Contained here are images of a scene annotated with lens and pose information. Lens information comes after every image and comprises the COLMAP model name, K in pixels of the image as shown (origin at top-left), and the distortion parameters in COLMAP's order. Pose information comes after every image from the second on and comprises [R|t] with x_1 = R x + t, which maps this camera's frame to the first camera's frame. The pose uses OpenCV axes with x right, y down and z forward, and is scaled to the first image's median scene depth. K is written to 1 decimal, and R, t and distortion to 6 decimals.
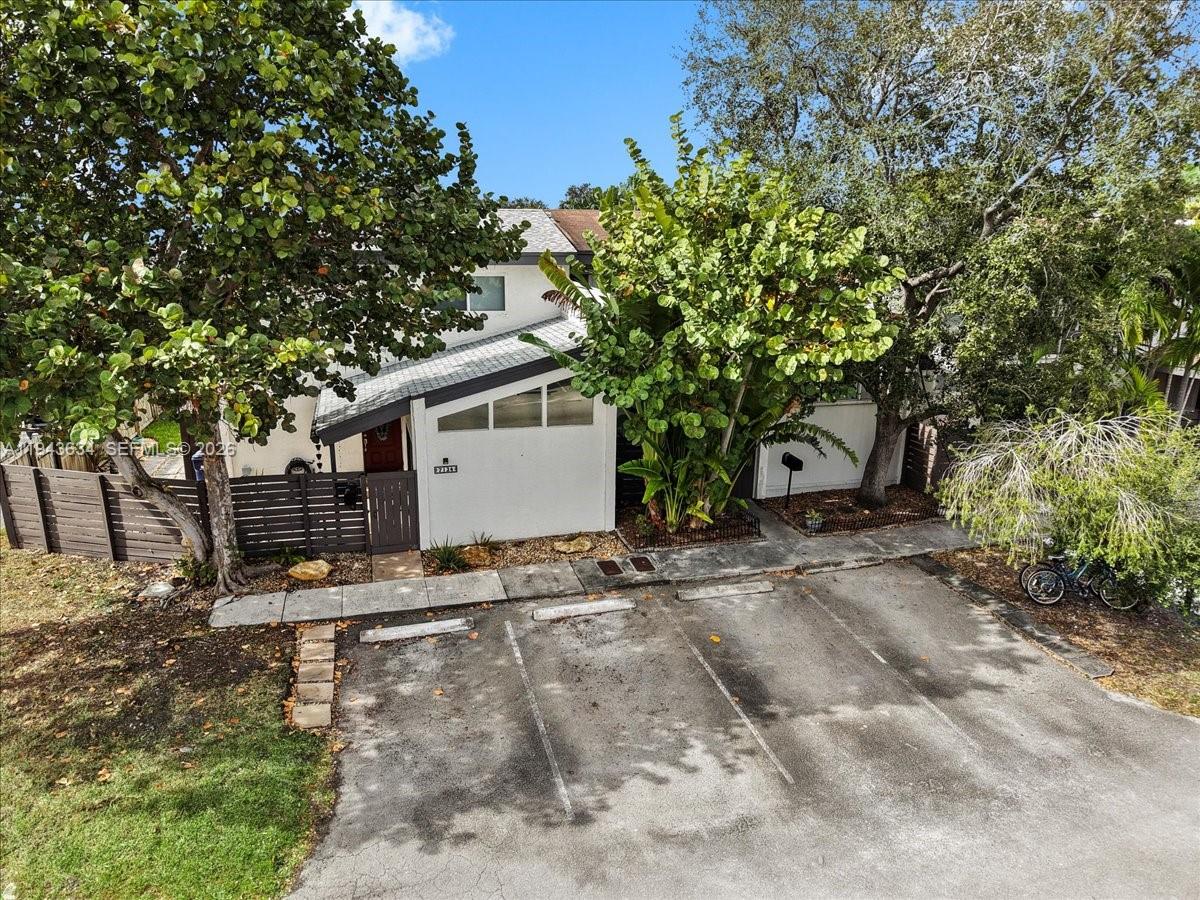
lens RADIAL K [[854.2, 0, 600.0], [0, 854.2, 450.0], [0, 0, 1]] dist [0.064552, -0.079487]
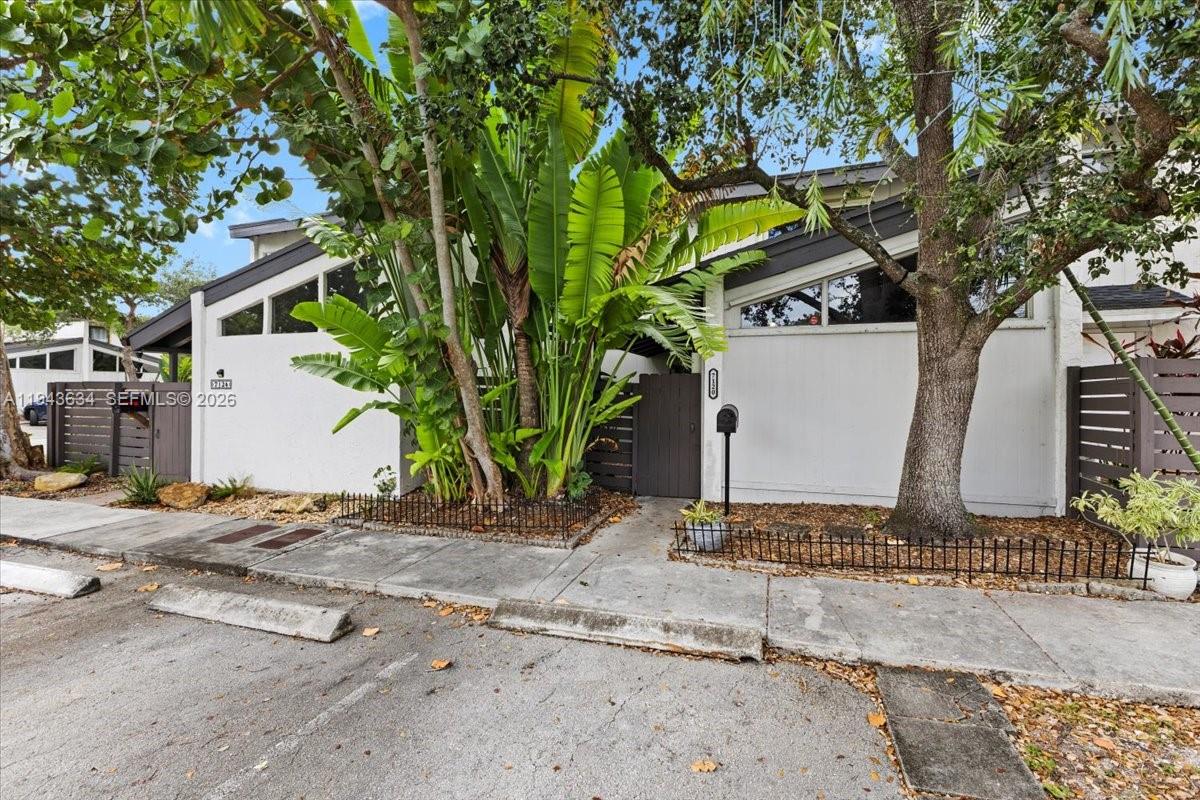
lens RADIAL K [[518.4, 0, 603.2], [0, 518.4, 395.5], [0, 0, 1]] dist [0.002874, 0.000502]
pose [[0.818530, -0.016970, -0.574214, 0.425821], [-0.142980, 0.962090, -0.232247, 0.102788], [0.556387, 0.272202, 0.785073, 0.886002]]
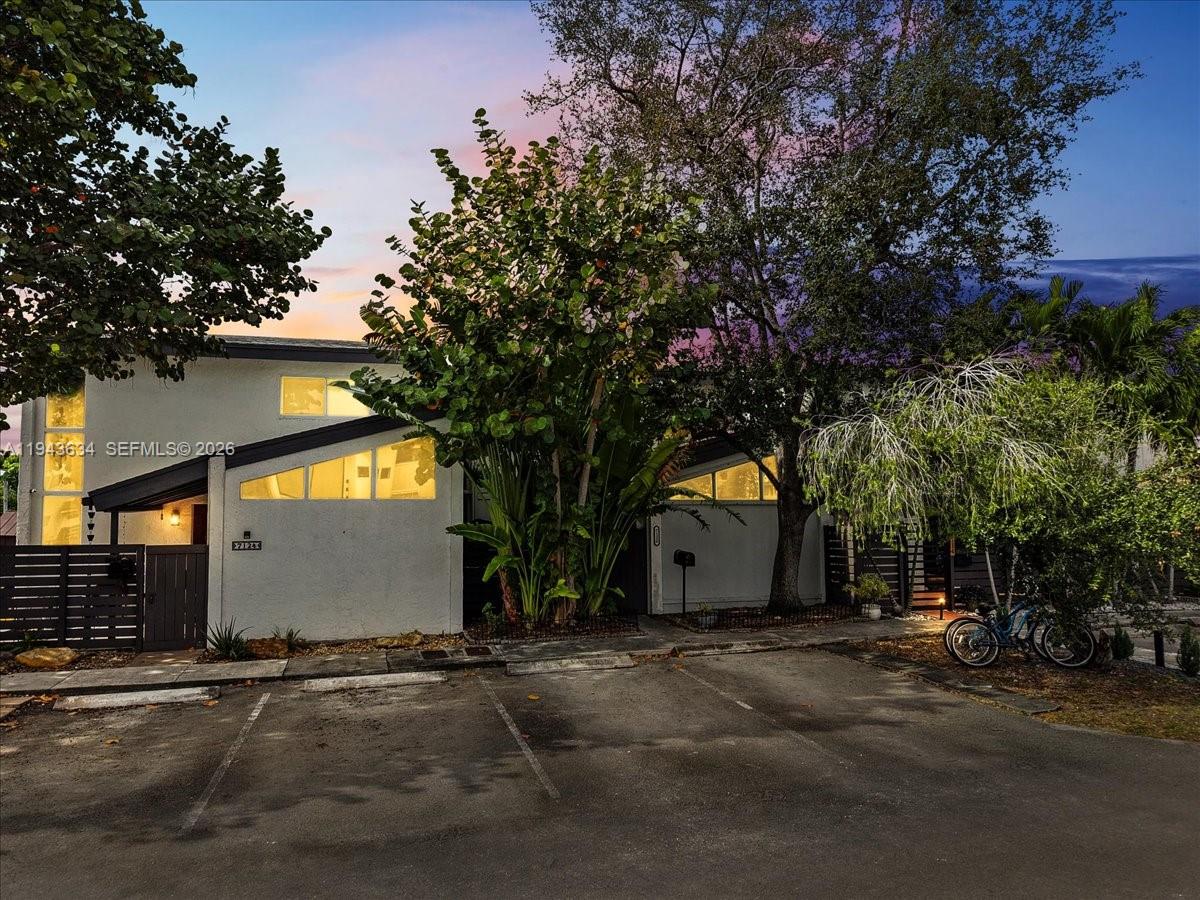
lens RADIAL K [[854.2, 0, 600.0], [0, 854.2, 450.0], [0, 0, 1]] dist [0.064552, -0.079487]
pose [[0.999609, -0.027844, -0.002464, 0.181152], [0.025396, 0.941471, -0.336137, 0.244510], [0.011680, 0.335943, 0.941810, 0.197876]]
